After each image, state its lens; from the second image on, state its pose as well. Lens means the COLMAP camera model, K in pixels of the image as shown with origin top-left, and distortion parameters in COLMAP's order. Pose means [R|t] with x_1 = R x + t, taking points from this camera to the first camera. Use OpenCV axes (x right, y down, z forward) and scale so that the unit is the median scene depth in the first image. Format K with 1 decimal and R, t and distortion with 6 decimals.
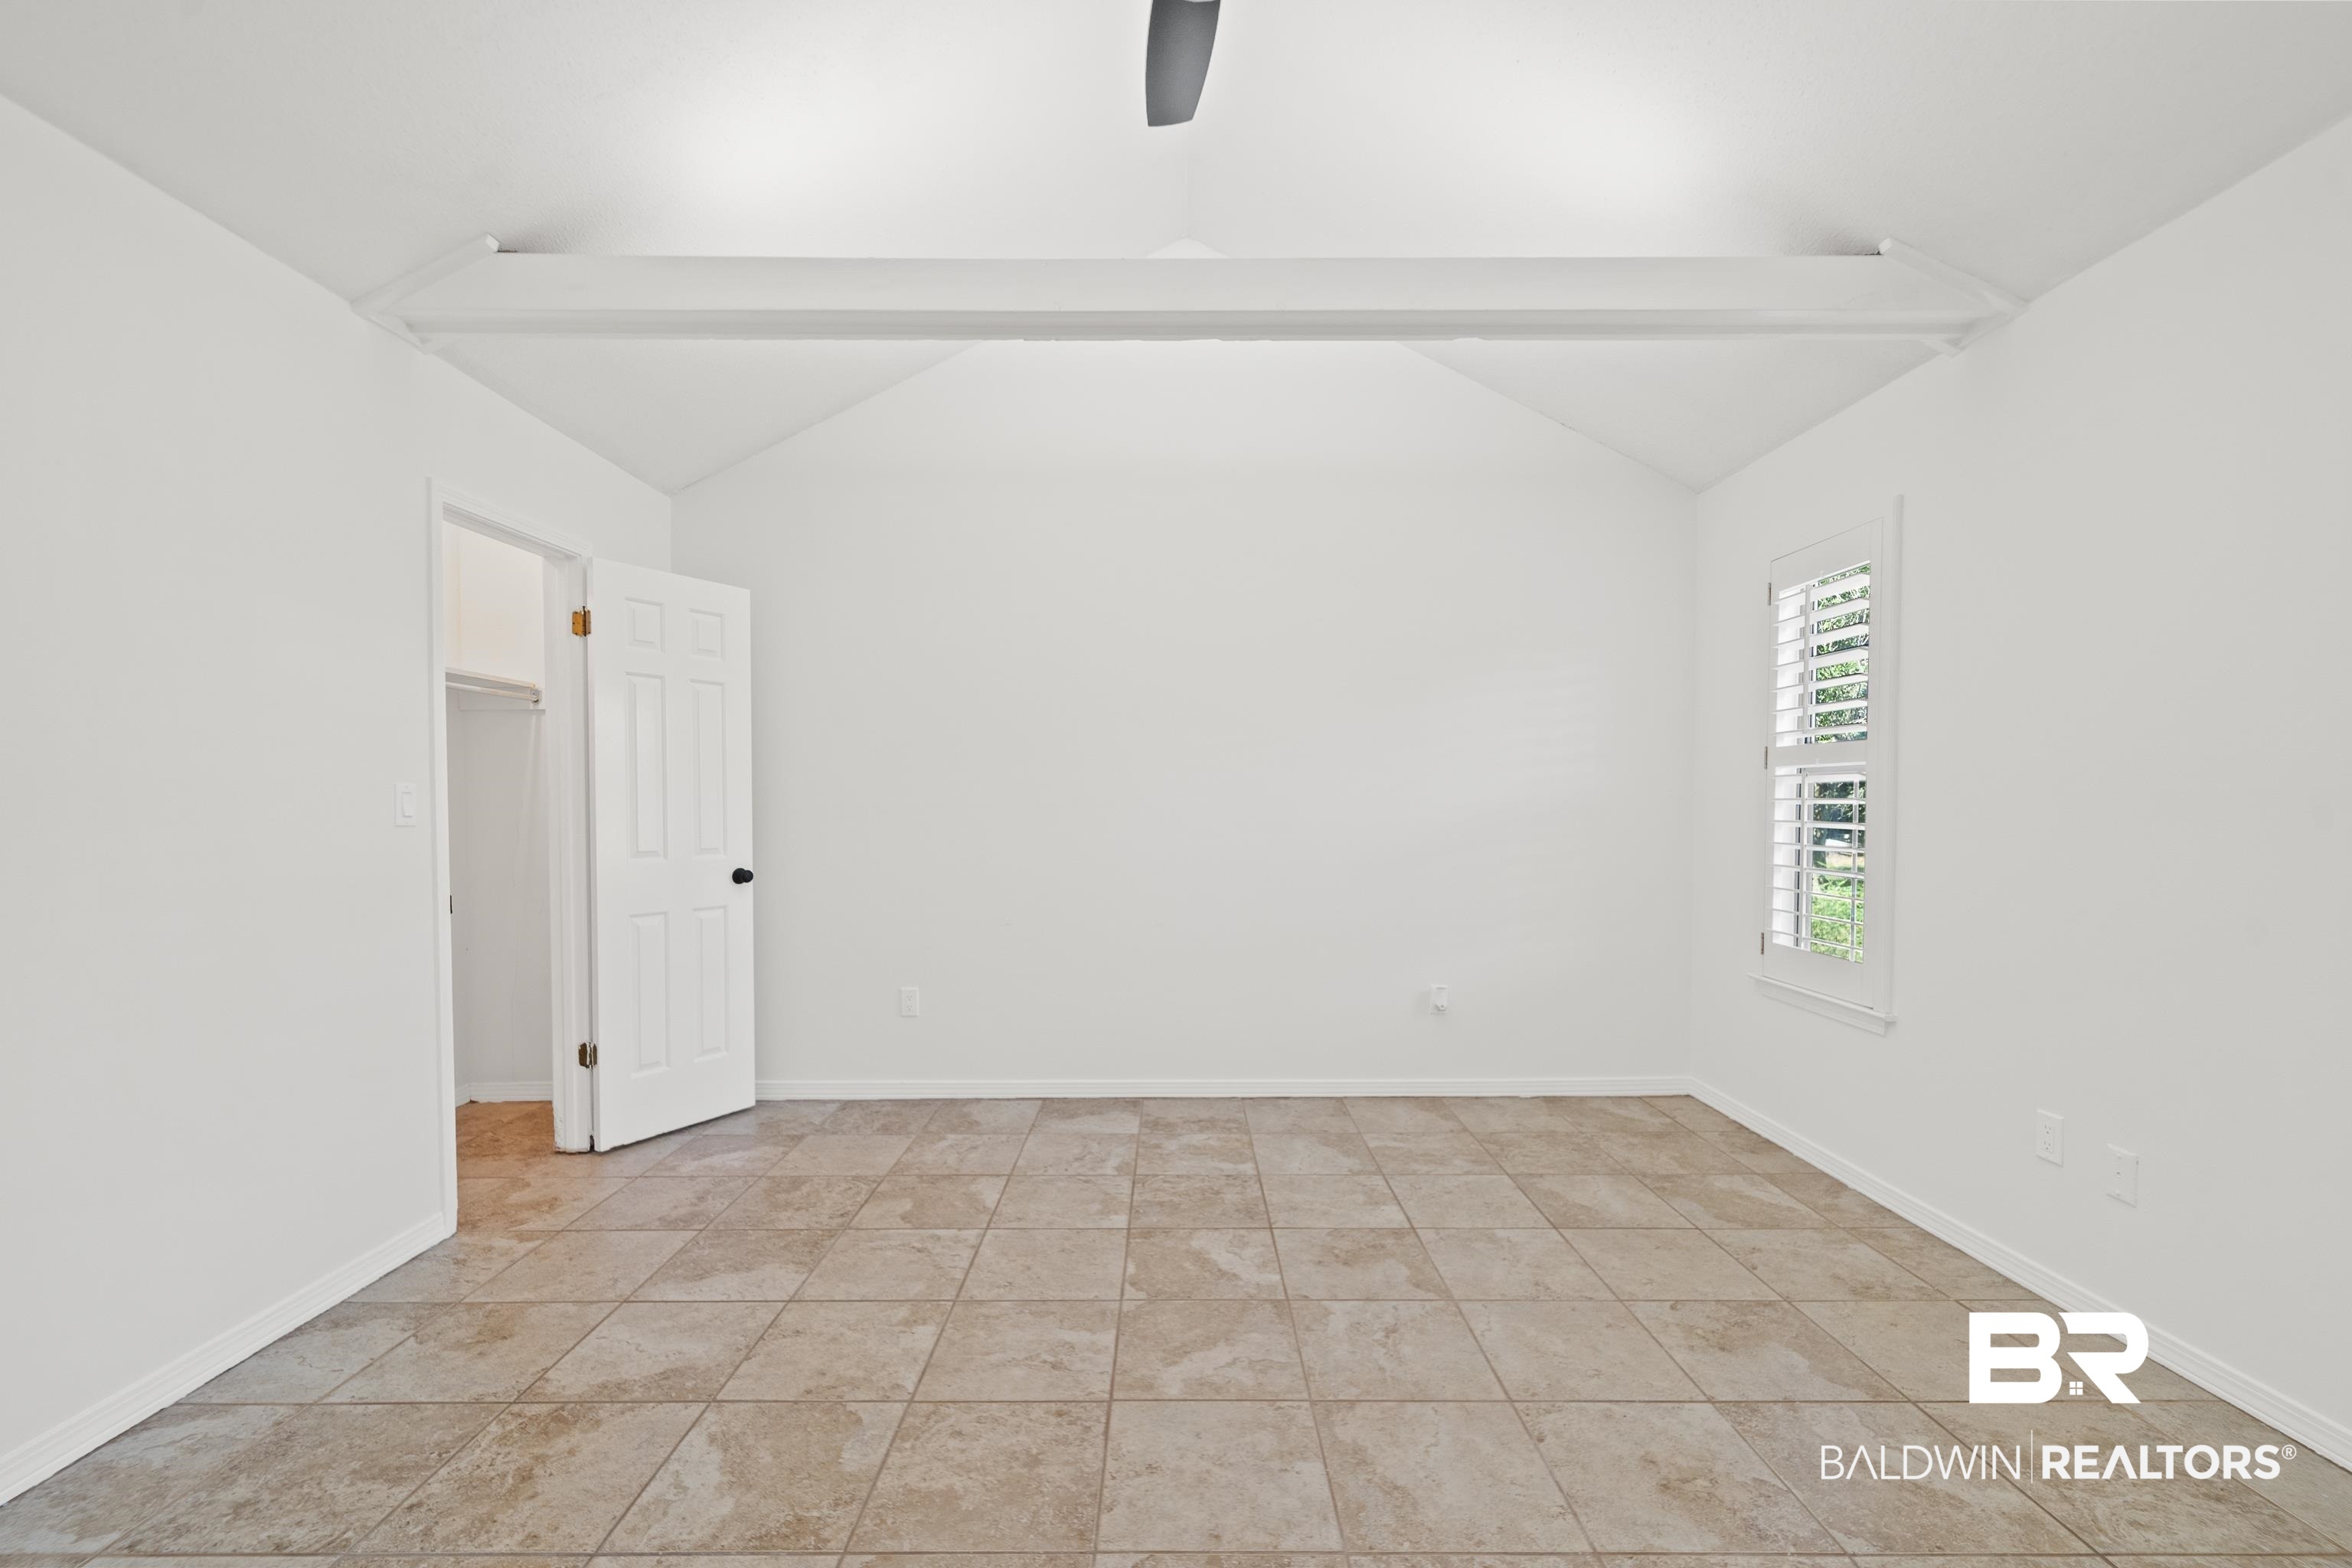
lens RADIAL K [[998.8, 0, 1164.8], [0, 998.8, 821.6], [0, 0, 1]] dist [-0.001516, -0.000267]
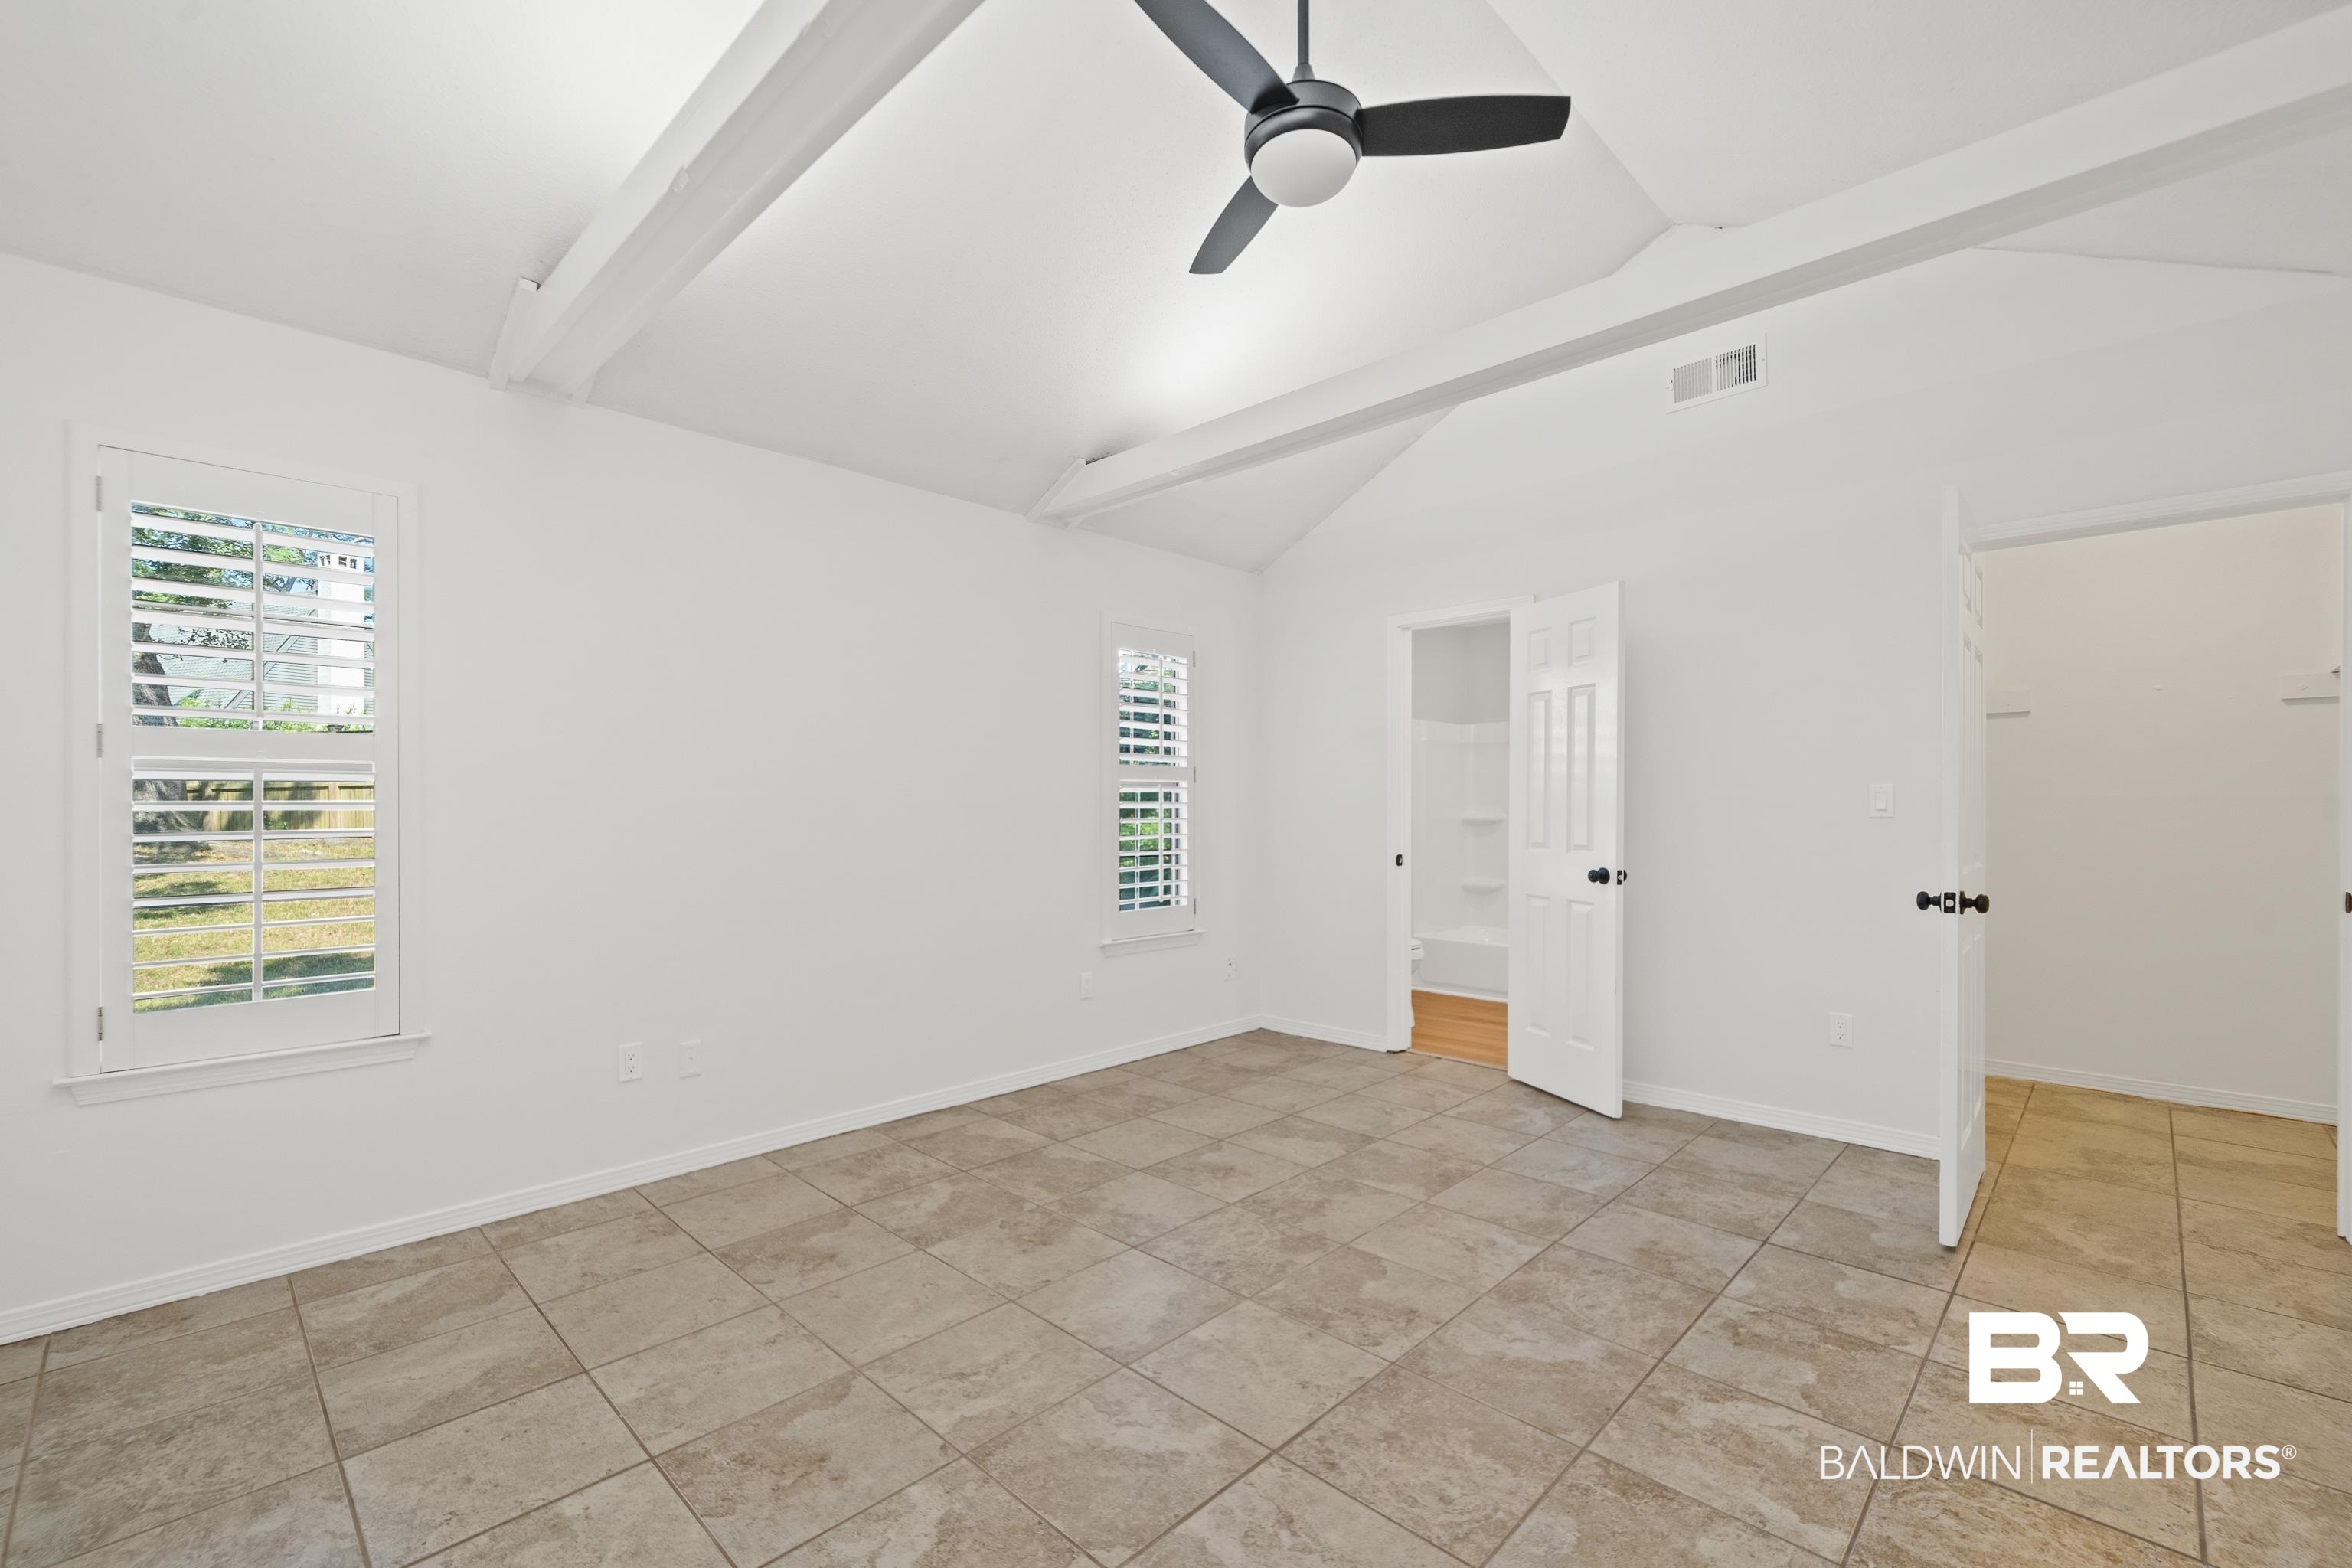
lens RADIAL K [[998.8, 0, 1167.4], [0, 998.8, 800.7], [0, 0, 1]] dist [-0.001516, -0.000267]
pose [[-0.719424, 0.007520, 0.694531, -0.465811], [0.017923, 0.999809, 0.007741, -0.019969], [-0.694340, 0.018017, -0.719421, 1.280973]]
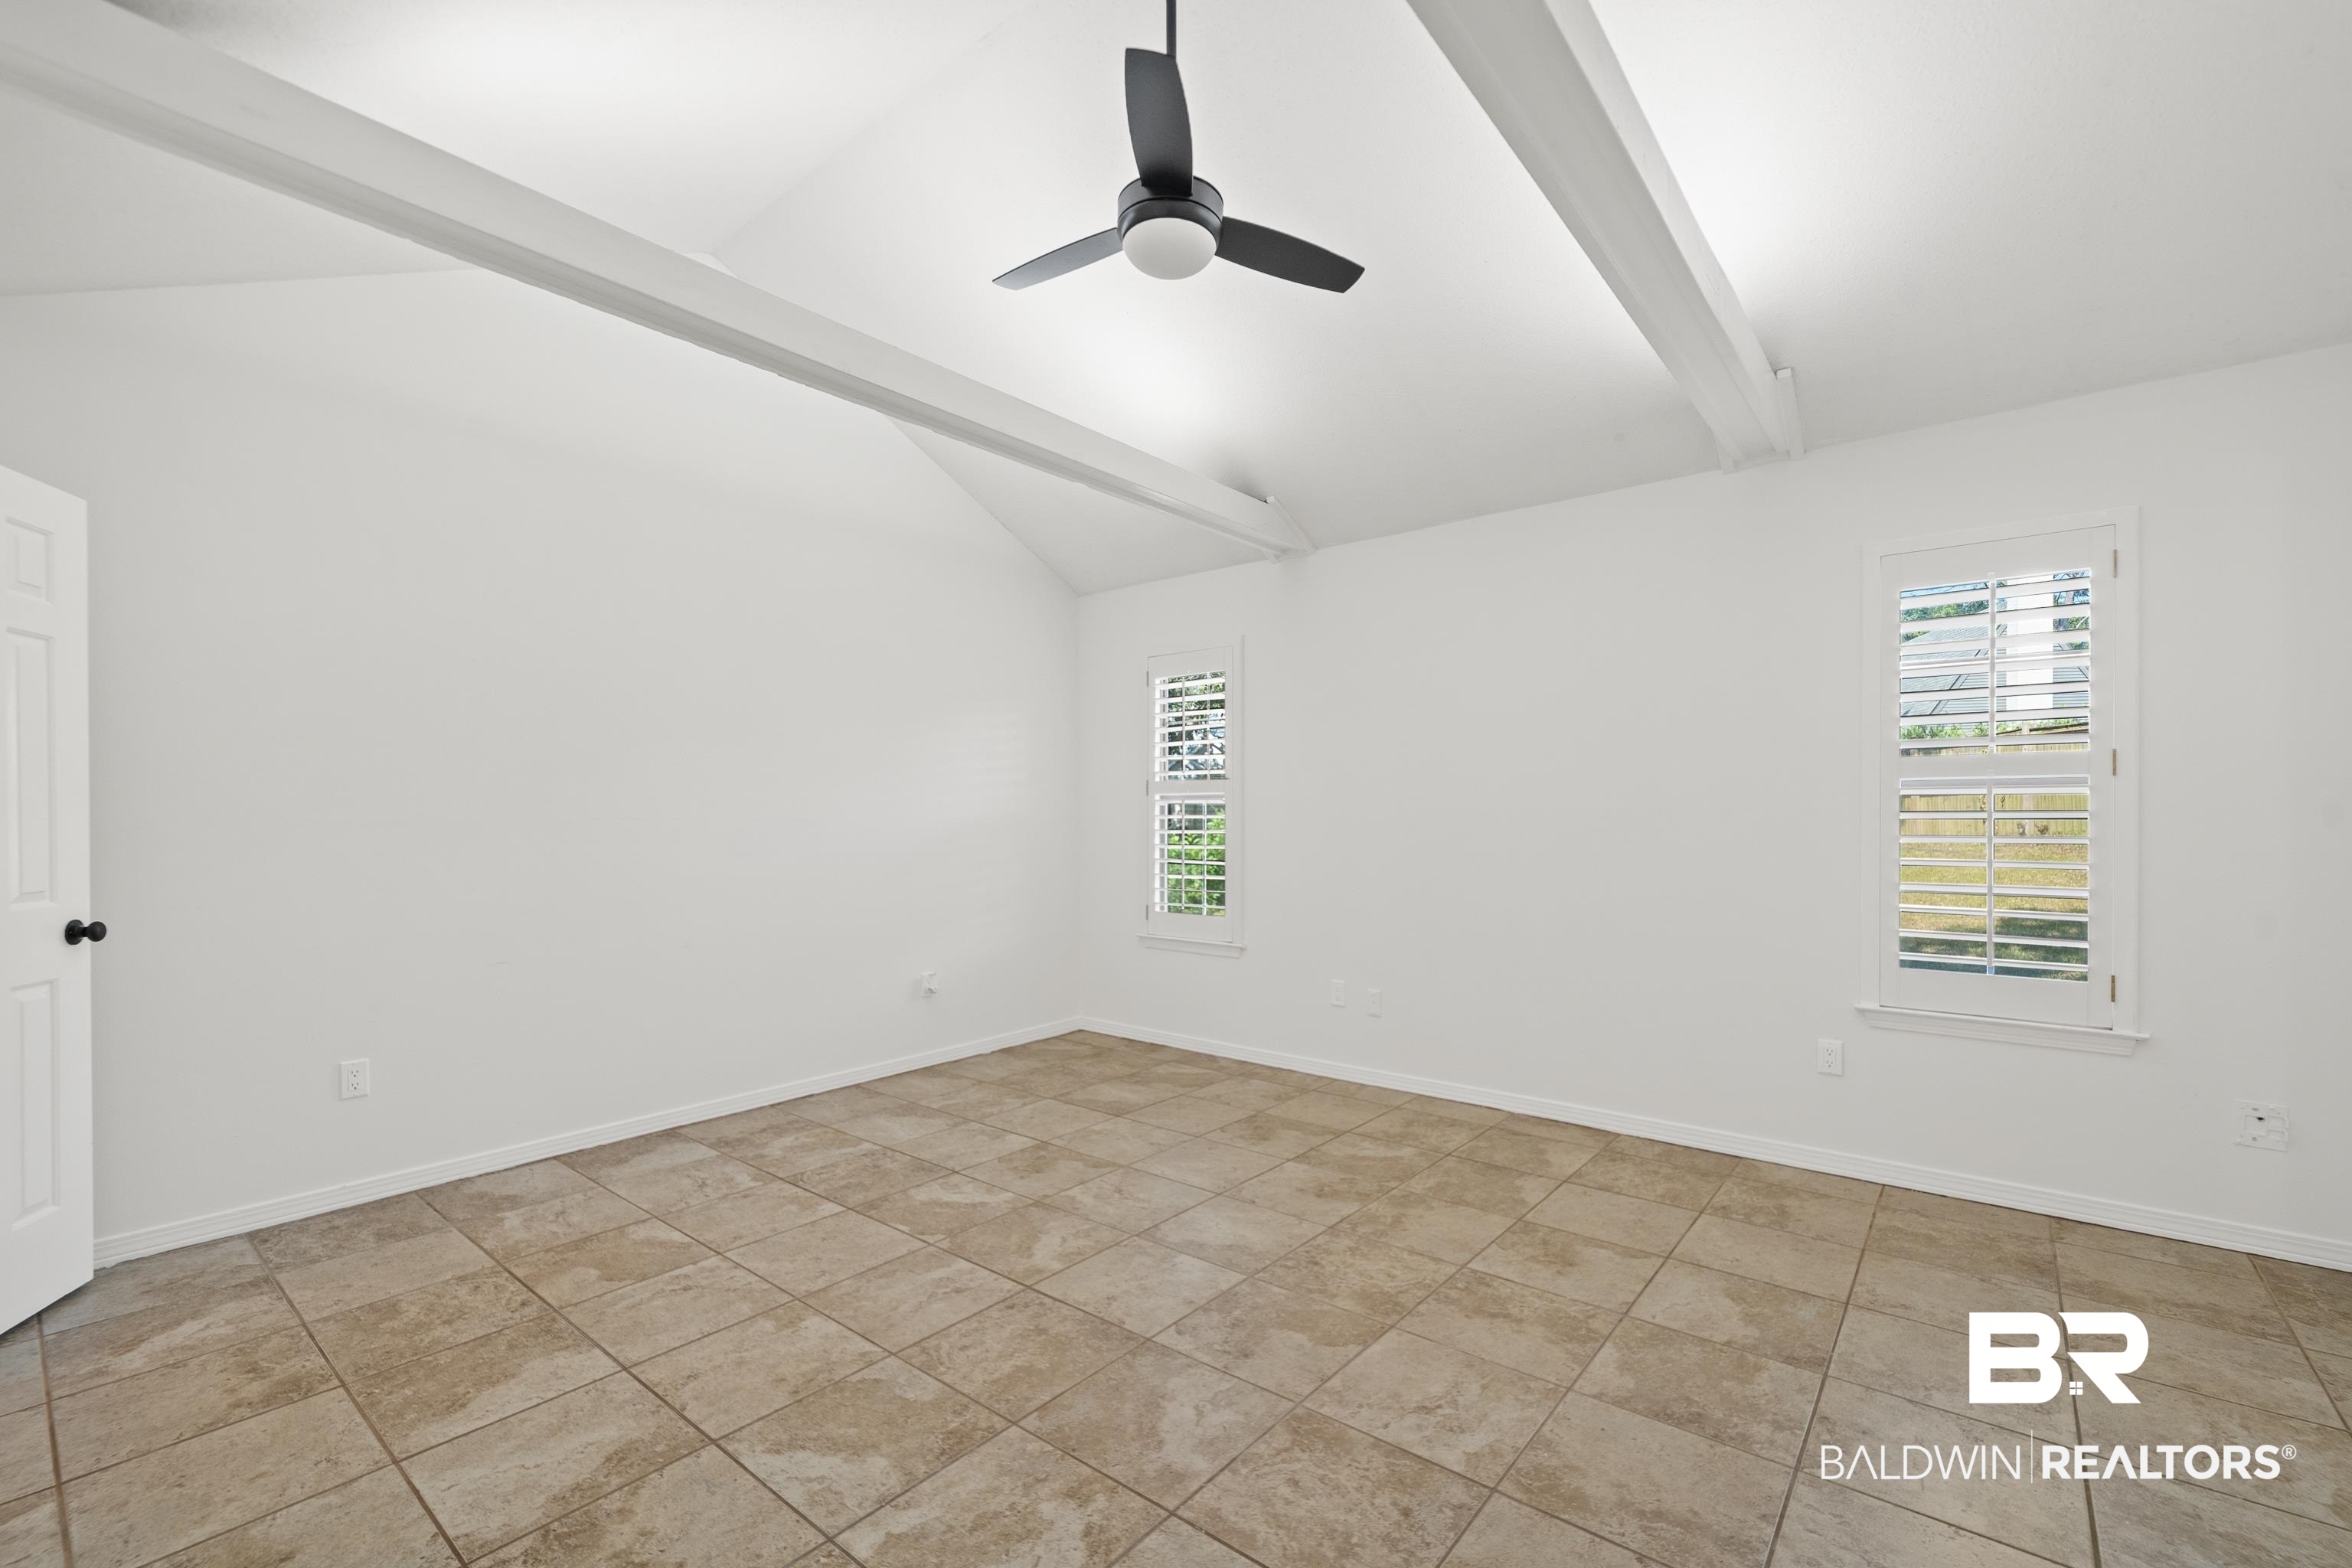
lens RADIAL K [[998.8, 0, 1181.5], [0, 998.8, 822.6], [0, 0, 1]] dist [-0.001516, -0.000267]
pose [[0.629399, -0.005292, 0.777064, -0.684324], [0.017746, 0.999814, -0.007565, 0.001036], [-0.776880, 0.018551, 0.629376, 0.027353]]
